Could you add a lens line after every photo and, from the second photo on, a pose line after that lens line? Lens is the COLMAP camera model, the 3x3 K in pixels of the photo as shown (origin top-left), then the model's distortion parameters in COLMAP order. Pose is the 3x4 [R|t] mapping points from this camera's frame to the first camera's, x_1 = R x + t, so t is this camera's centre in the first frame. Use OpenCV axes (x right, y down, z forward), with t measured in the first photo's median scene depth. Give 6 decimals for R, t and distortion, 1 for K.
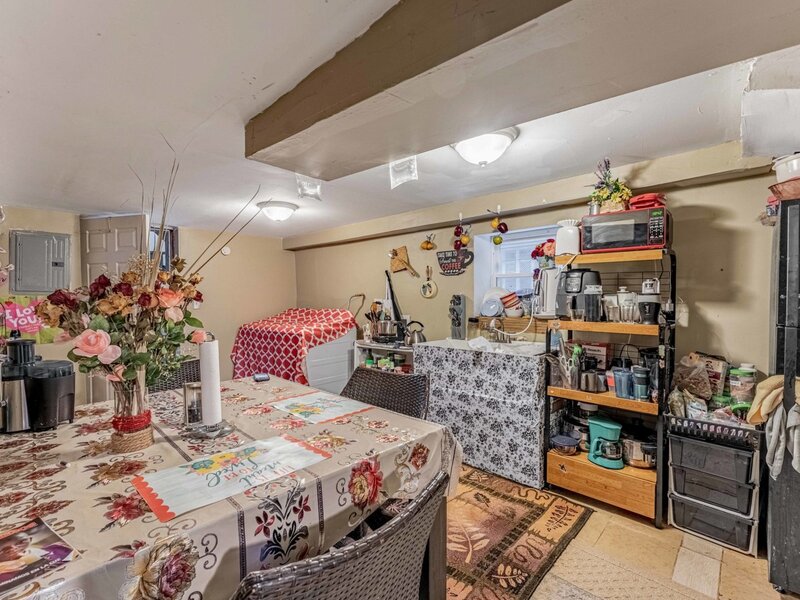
lens RADIAL K [[379.4, 0, 395.7], [0, 379.4, 304.8], [0, 0, 1]] dist [0.001827, -0.000714]
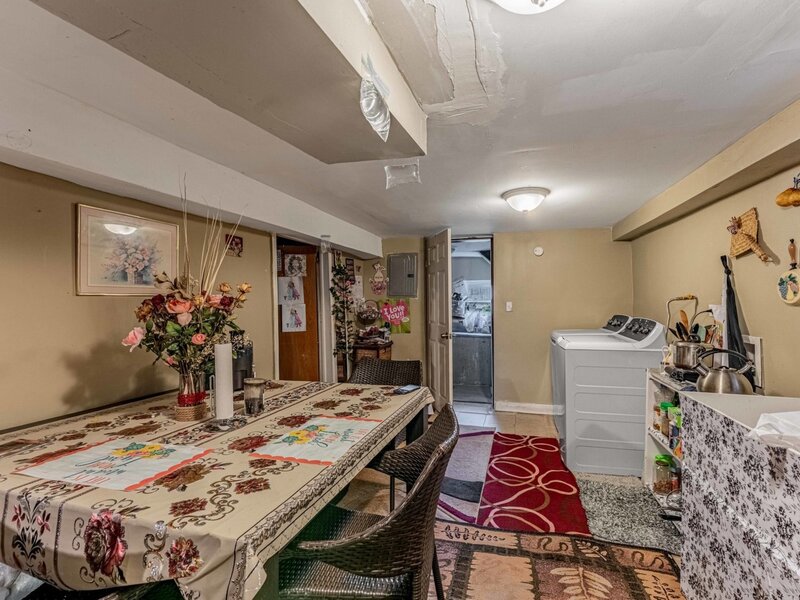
lens RADIAL K [[375.0, 0, 404.7], [0, 375.0, 296.8], [0, 0, 1]] dist [0.001597, -0.000051]
pose [[0.483845, -0.002470, -0.875150, 0.300556], [-0.017141, 0.999777, -0.012298, -0.015892], [0.874986, 0.020952, 0.483695, 0.377573]]
